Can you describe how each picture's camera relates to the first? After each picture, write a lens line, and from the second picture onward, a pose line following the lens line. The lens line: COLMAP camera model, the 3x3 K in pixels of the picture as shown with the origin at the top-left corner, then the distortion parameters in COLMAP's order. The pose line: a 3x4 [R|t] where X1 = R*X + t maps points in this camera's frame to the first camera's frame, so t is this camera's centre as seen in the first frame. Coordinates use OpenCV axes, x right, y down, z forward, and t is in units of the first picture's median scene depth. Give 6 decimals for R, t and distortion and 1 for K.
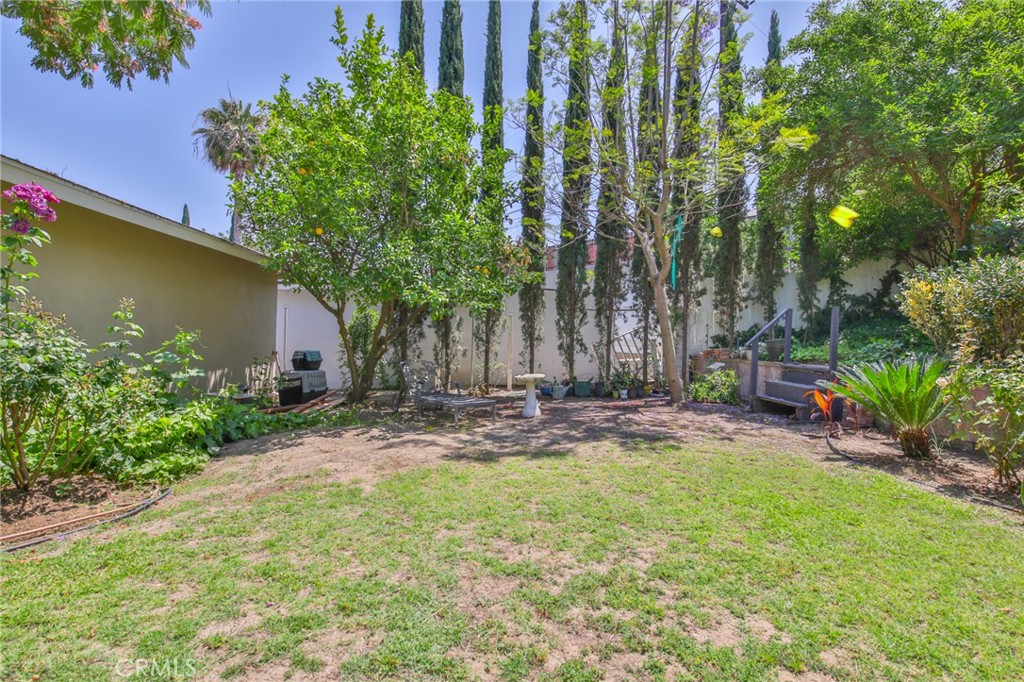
lens RADIAL K [[468.9, 0, 512.8], [0, 468.9, 335.0], [0, 0, 1]] dist [-0.003230, -0.008979]
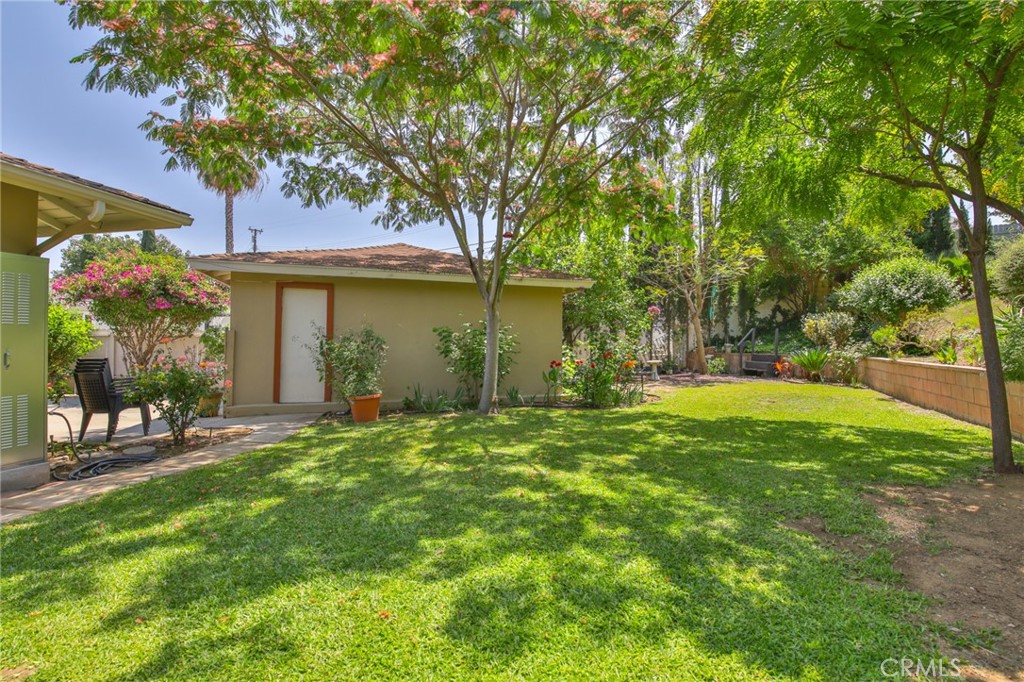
lens RADIAL K [[468.9, 0, 512.8], [0, 468.9, 335.0], [0, 0, 1]] dist [-0.003230, -0.008979]
pose [[0.967156, -0.002581, 0.254170, -0.749942], [0.003515, 0.999989, -0.003221, -0.016946], [-0.254159, 0.004008, 0.967154, -0.595987]]
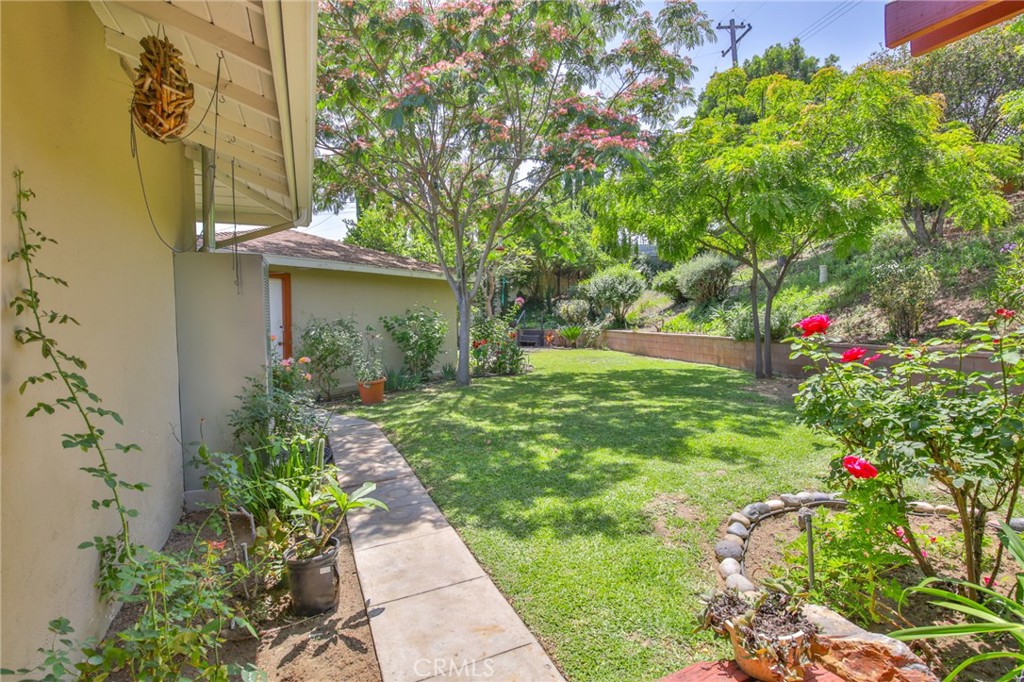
lens RADIAL K [[468.9, 0, 512.8], [0, 468.9, 335.0], [0, 0, 1]] dist [-0.003230, -0.008979]
pose [[0.621554, -0.047624, 0.781922, -1.243879], [0.010139, 0.998556, 0.052758, -0.043430], [-0.783306, -0.024864, 0.621139, -0.531607]]
